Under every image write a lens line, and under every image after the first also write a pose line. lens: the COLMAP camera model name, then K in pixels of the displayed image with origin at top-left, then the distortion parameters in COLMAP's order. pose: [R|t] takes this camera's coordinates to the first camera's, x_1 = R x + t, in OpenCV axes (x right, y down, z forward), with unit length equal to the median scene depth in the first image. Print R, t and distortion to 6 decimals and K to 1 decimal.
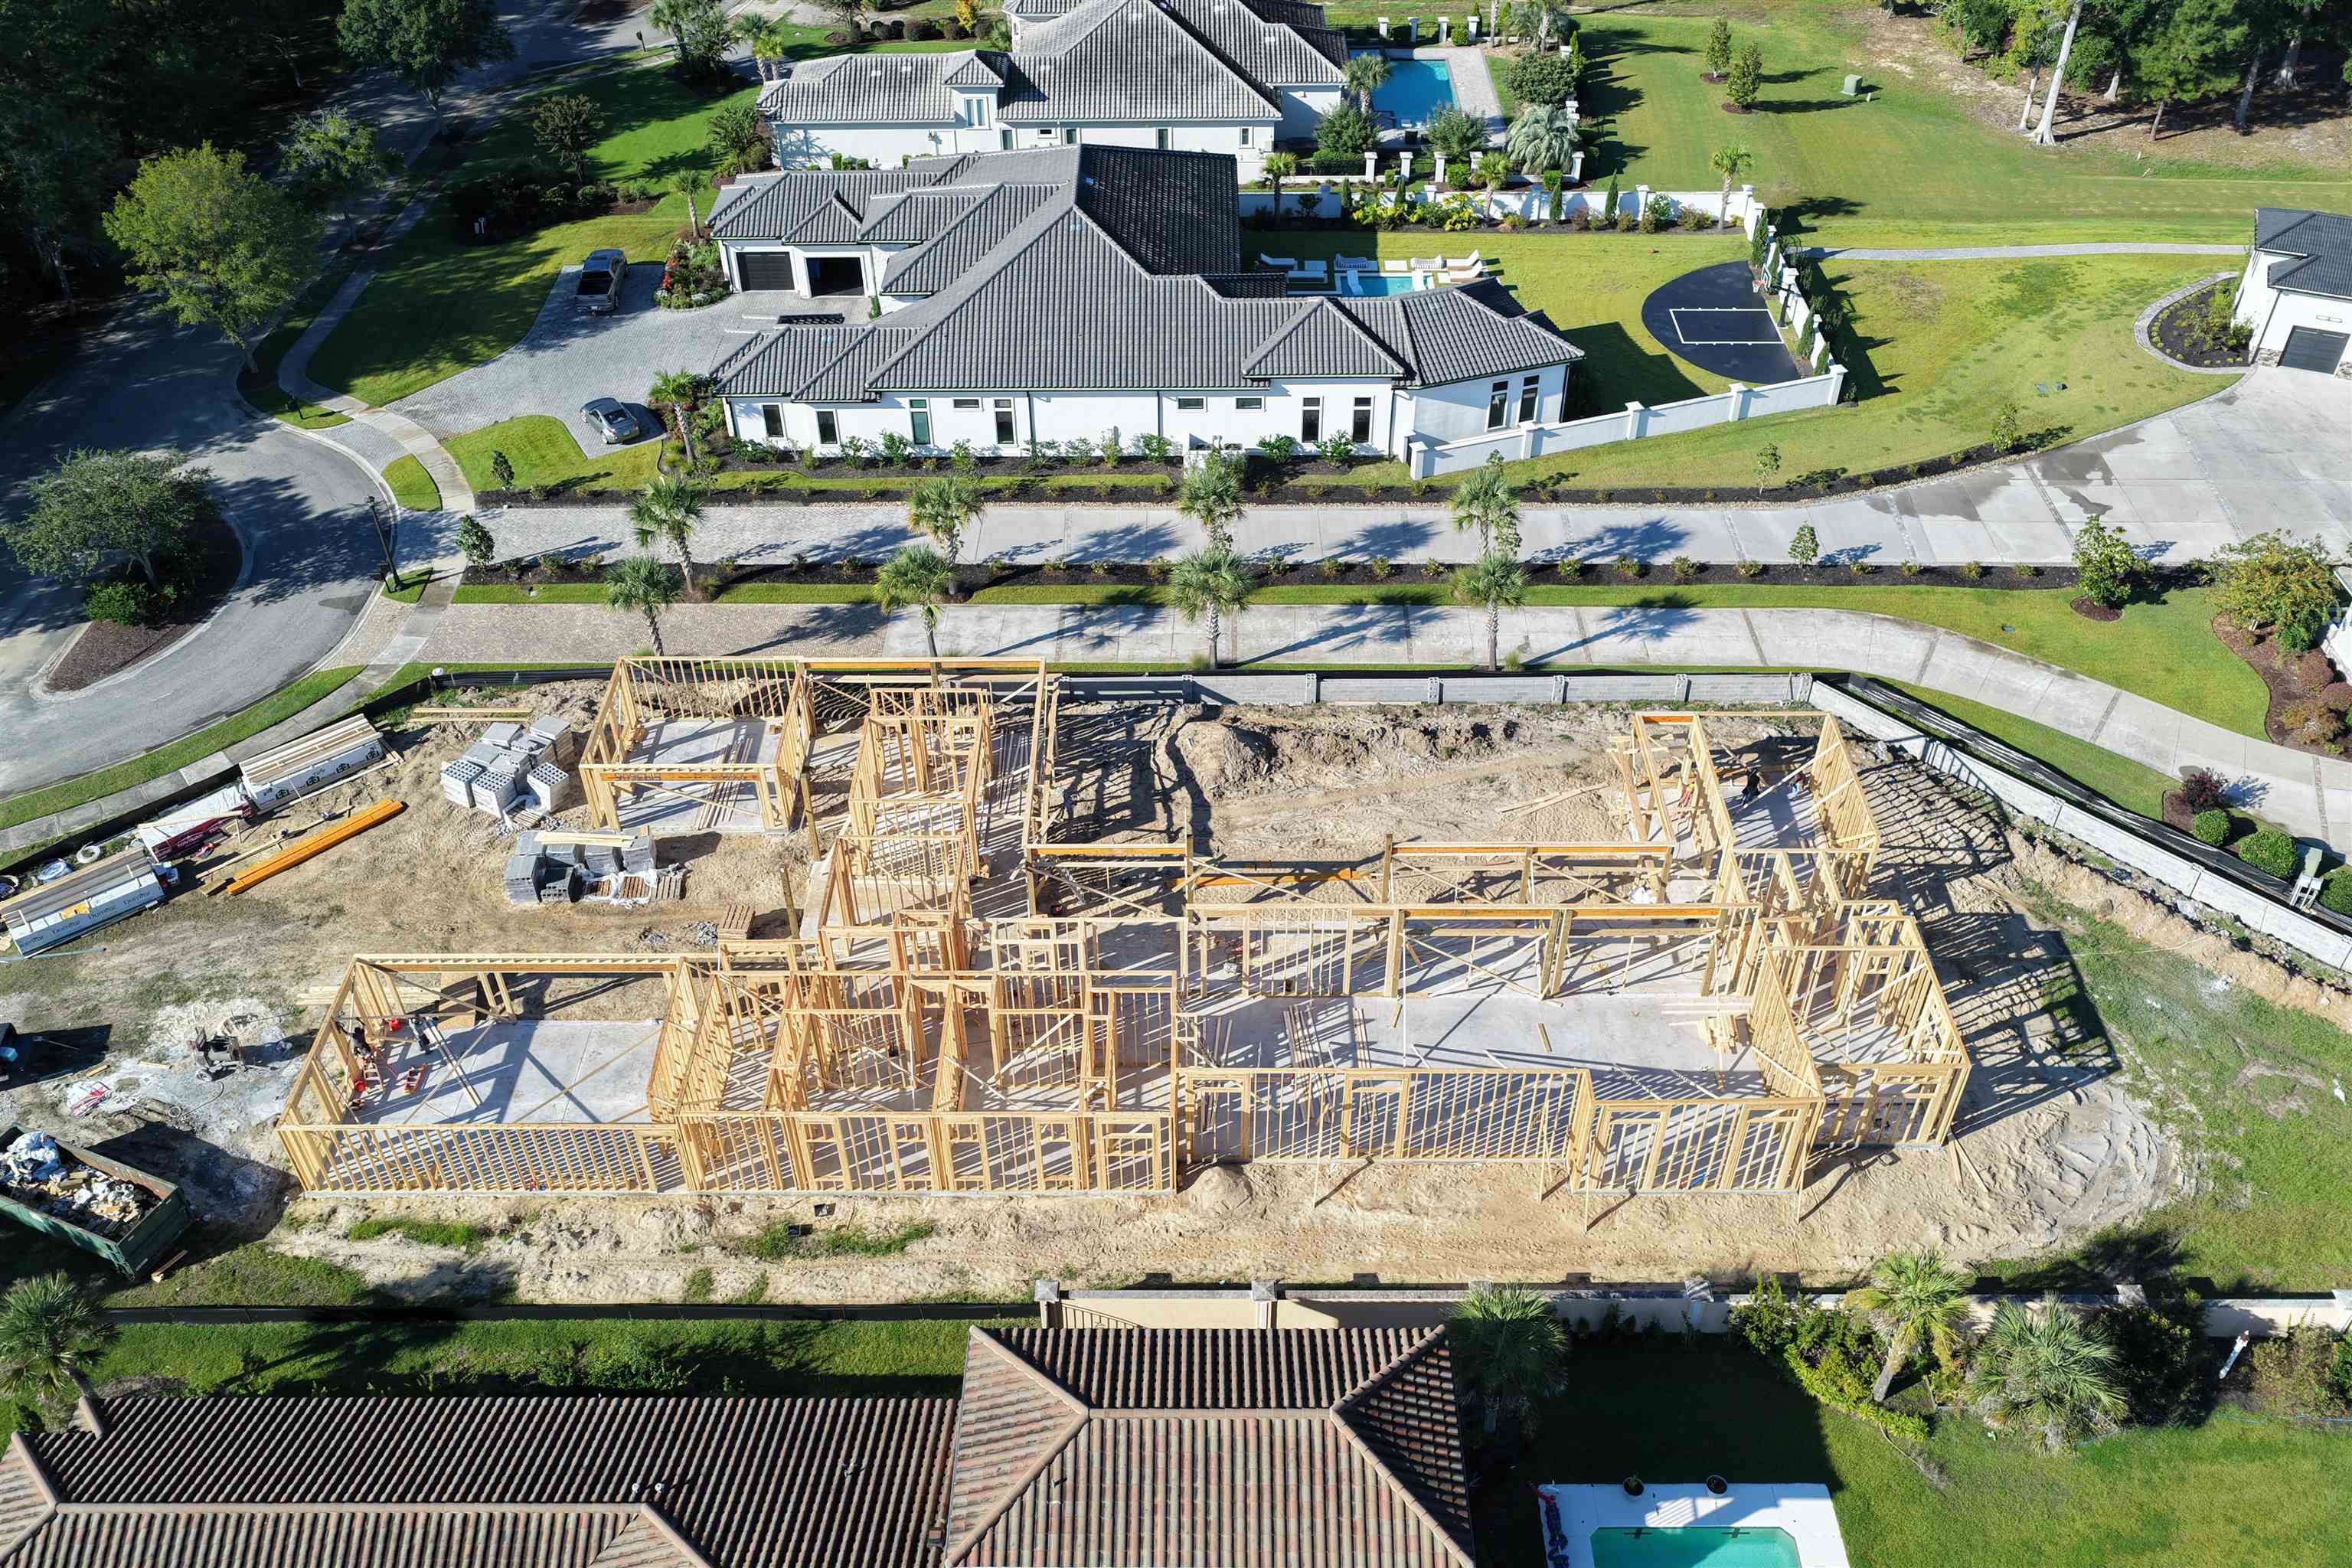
lens RADIAL K [[1936.2, 0, 1176.0], [0, 1936.2, 784.0], [0, 0, 1]] dist [0.002055, 0.003447]
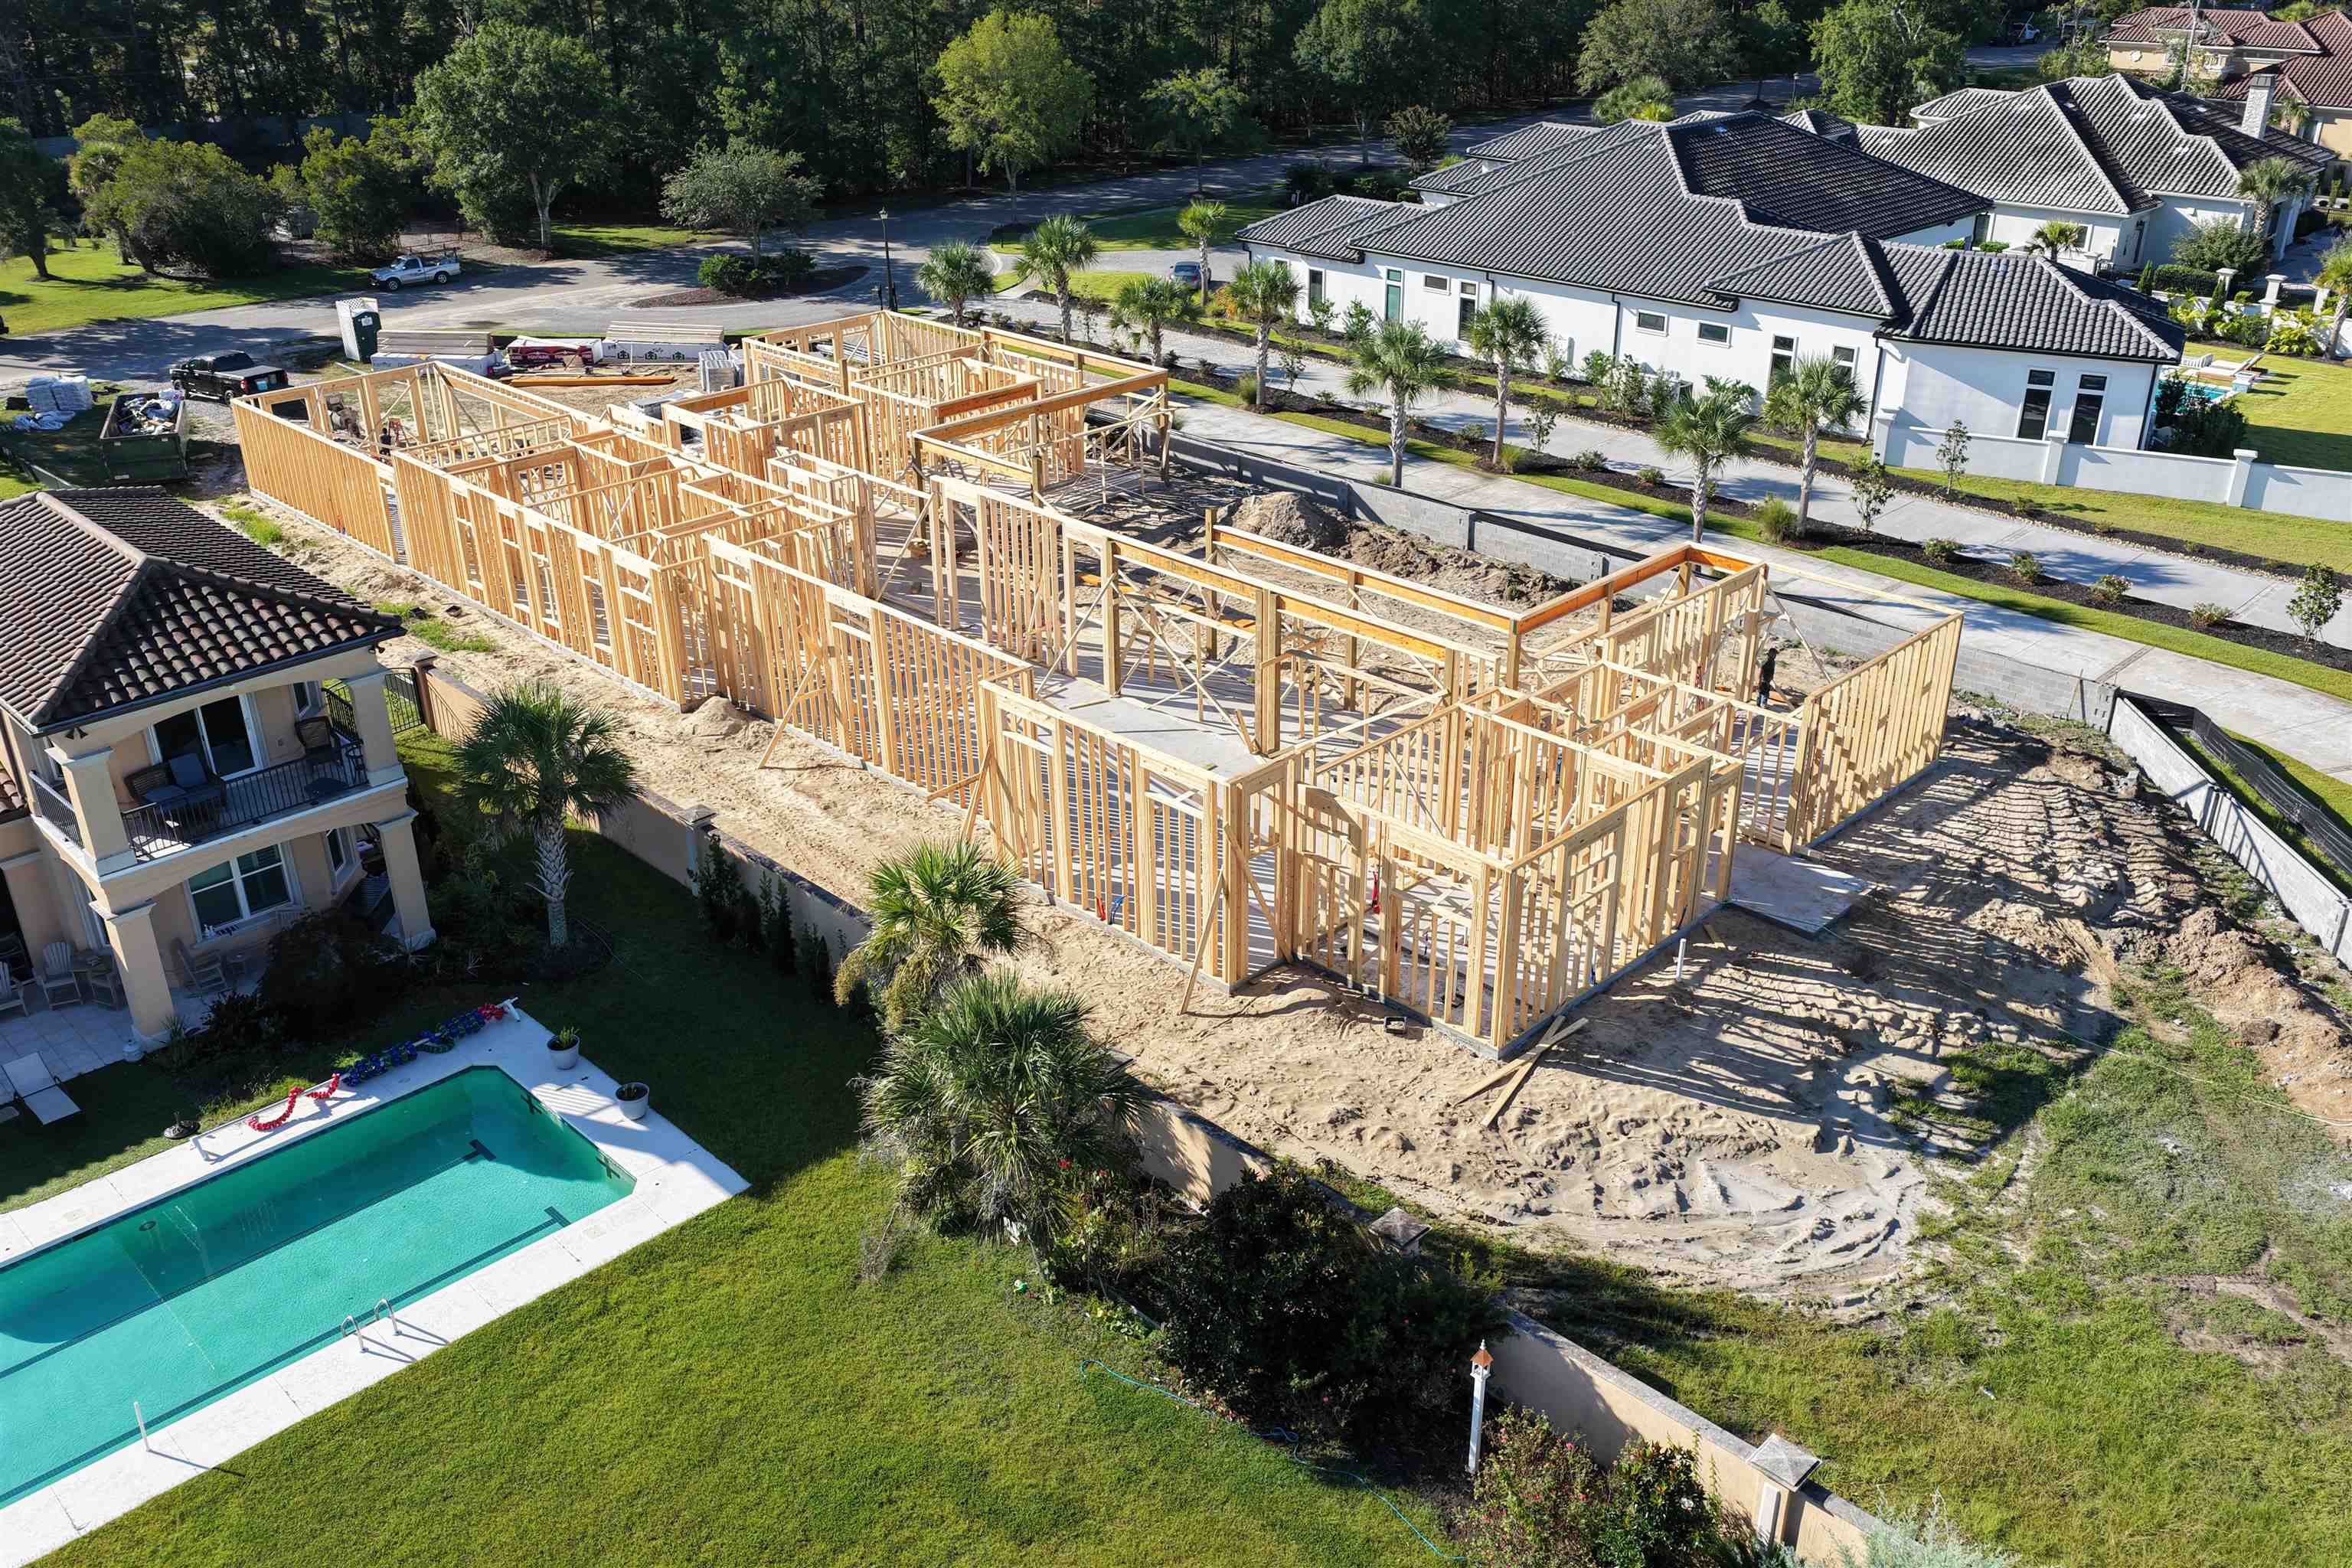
lens RADIAL K [[1936.2, 0, 1176.0], [0, 1936.2, 784.0], [0, 0, 1]] dist [0.002055, 0.003447]
pose [[0.710213, 0.310393, -0.631865, 0.490908], [-0.460838, 0.883502, -0.083975, 0.154057], [0.532189, 0.350828, 0.770516, 0.358857]]
